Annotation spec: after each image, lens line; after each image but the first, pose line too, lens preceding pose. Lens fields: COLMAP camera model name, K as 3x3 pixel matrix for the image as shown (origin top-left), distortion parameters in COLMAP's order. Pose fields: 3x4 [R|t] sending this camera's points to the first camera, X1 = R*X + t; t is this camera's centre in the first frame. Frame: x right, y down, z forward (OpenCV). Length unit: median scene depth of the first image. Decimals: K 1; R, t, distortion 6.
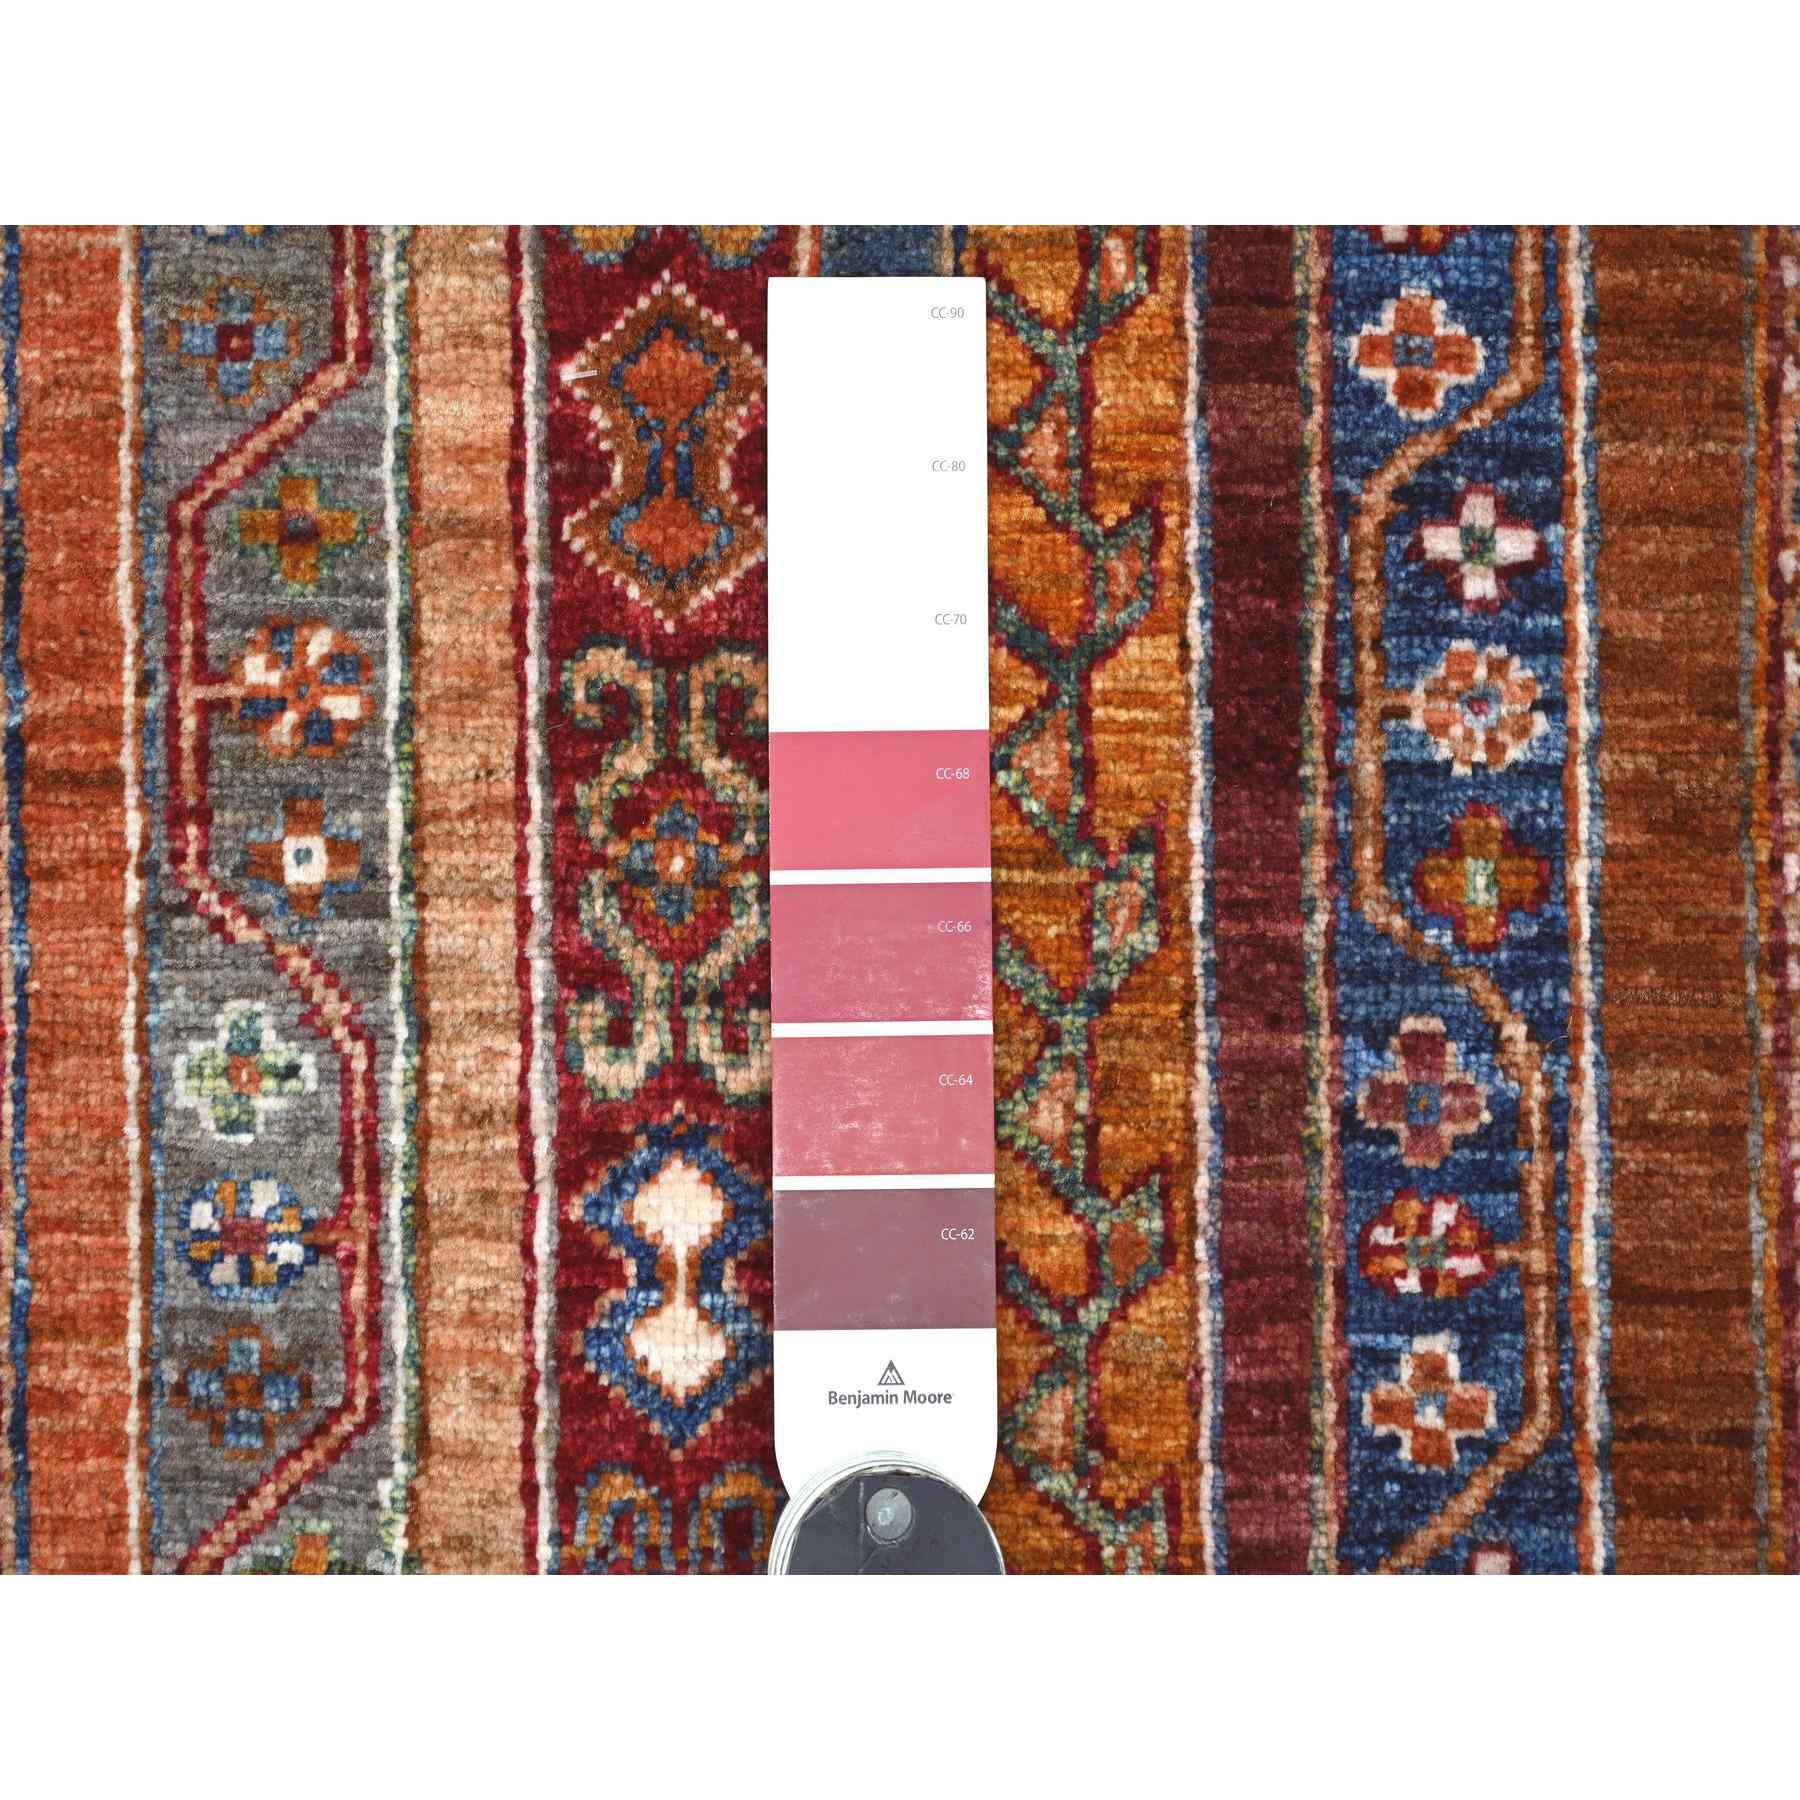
lens RADIAL K [[6046.5, 0, 903.7], [0, 6046.5, 899.9], [0, 0, 1]] dist [0.028929, 0.000000]
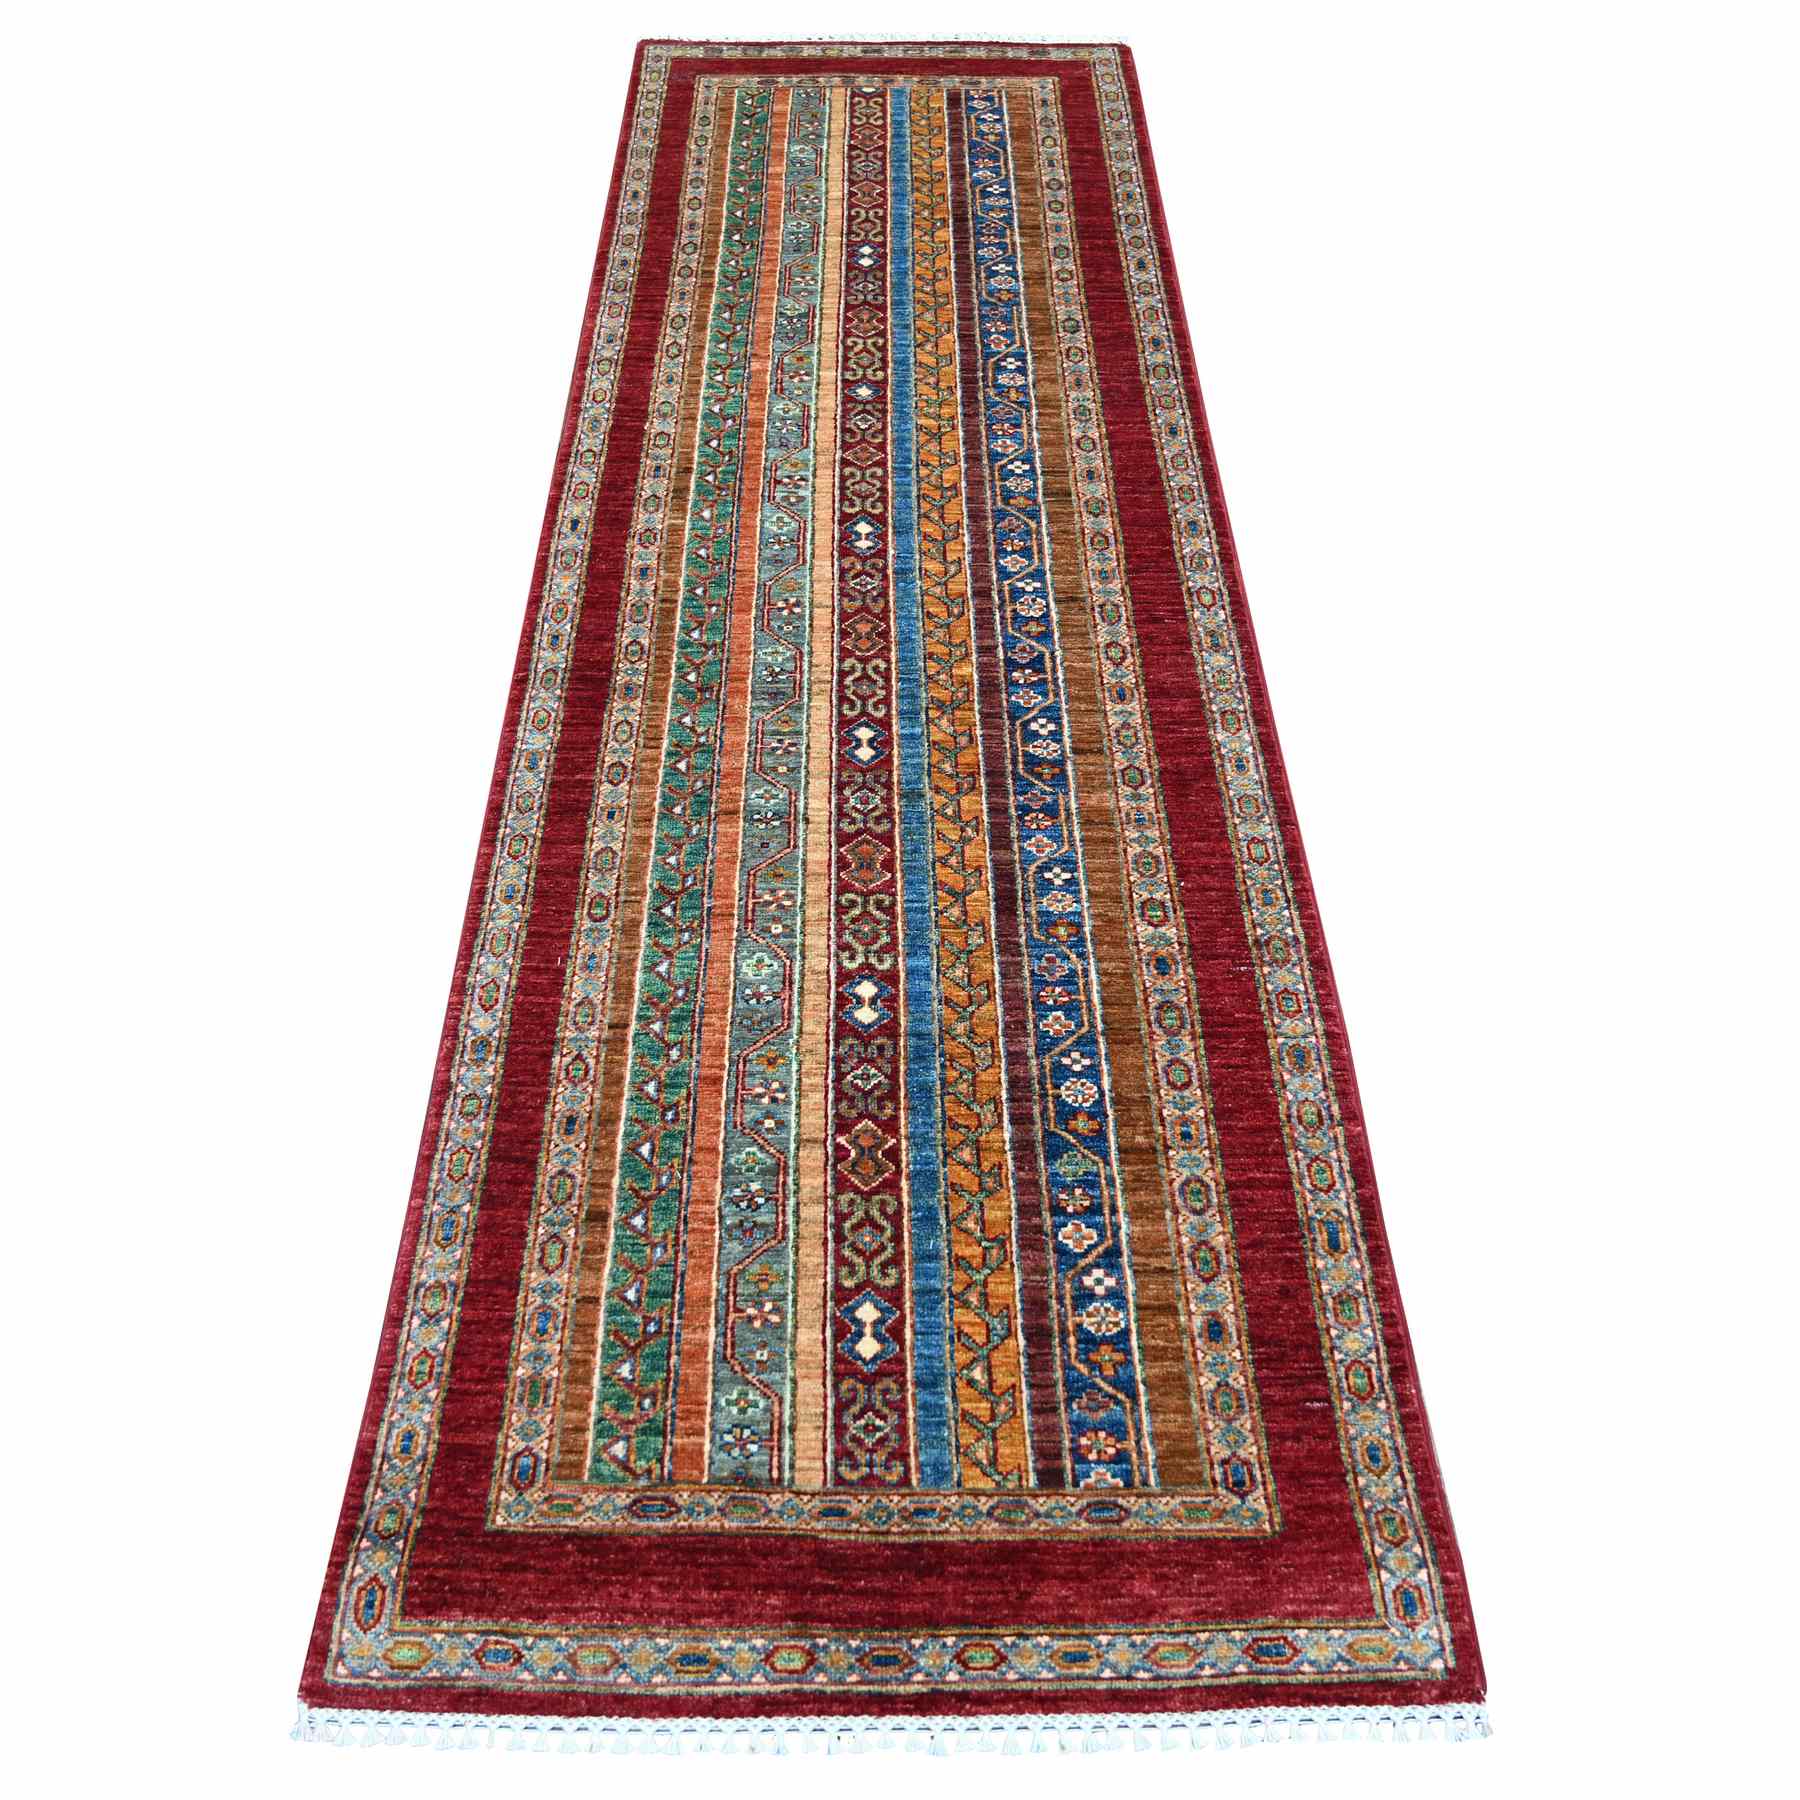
lens RADIAL K [[2014.0, 0, 850.1], [0, 2014.0, 903.9], [0, 0, 1]] dist [0.025839, 0.000000]
pose [[0.998718, -0.025041, -0.044002, 0.012288], [-0.012537, 0.719728, -0.694143, 0.935563], [0.049052, 0.693804, 0.718491, 0.000047]]
